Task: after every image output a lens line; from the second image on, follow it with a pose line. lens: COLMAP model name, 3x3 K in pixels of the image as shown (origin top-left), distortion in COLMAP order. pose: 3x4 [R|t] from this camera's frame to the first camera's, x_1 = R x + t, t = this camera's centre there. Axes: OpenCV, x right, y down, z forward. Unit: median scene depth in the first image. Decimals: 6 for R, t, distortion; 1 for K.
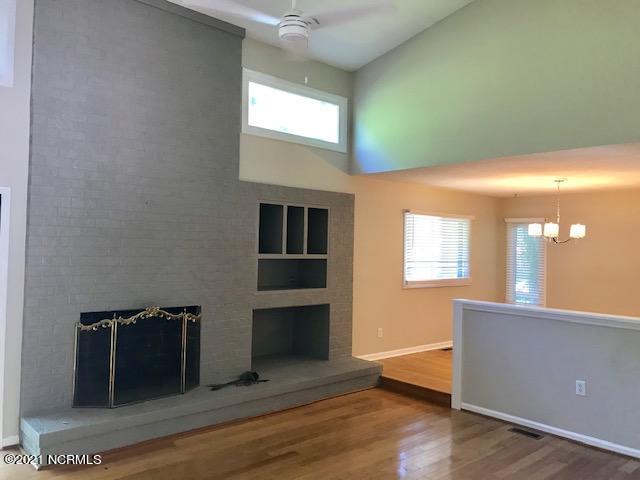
lens RADIAL K [[534.4, 0, 314.6], [0, 534.4, 239.6], [0, 0, 1]] dist [0.059728, -0.055449]
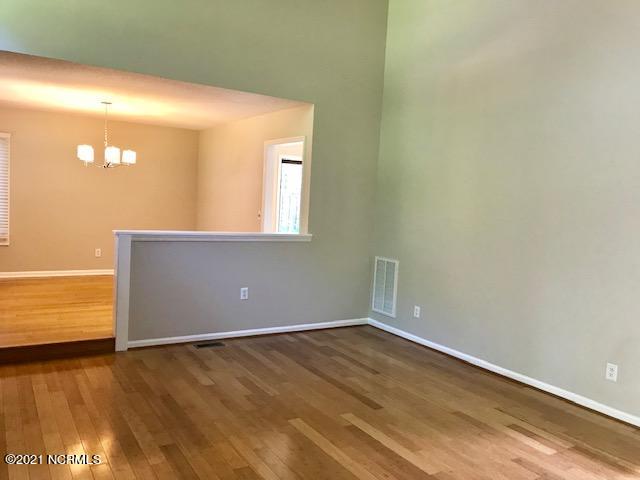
lens RADIAL K [[534.4, 0, 314.6], [0, 534.4, 239.6], [0, 0, 1]] dist [0.059728, -0.055449]
pose [[0.186783, -0.088261, 0.978428, -0.586345], [-0.055821, 0.993393, 0.100267, 0.019693], [-0.980814, -0.073345, 0.180623, 0.567179]]
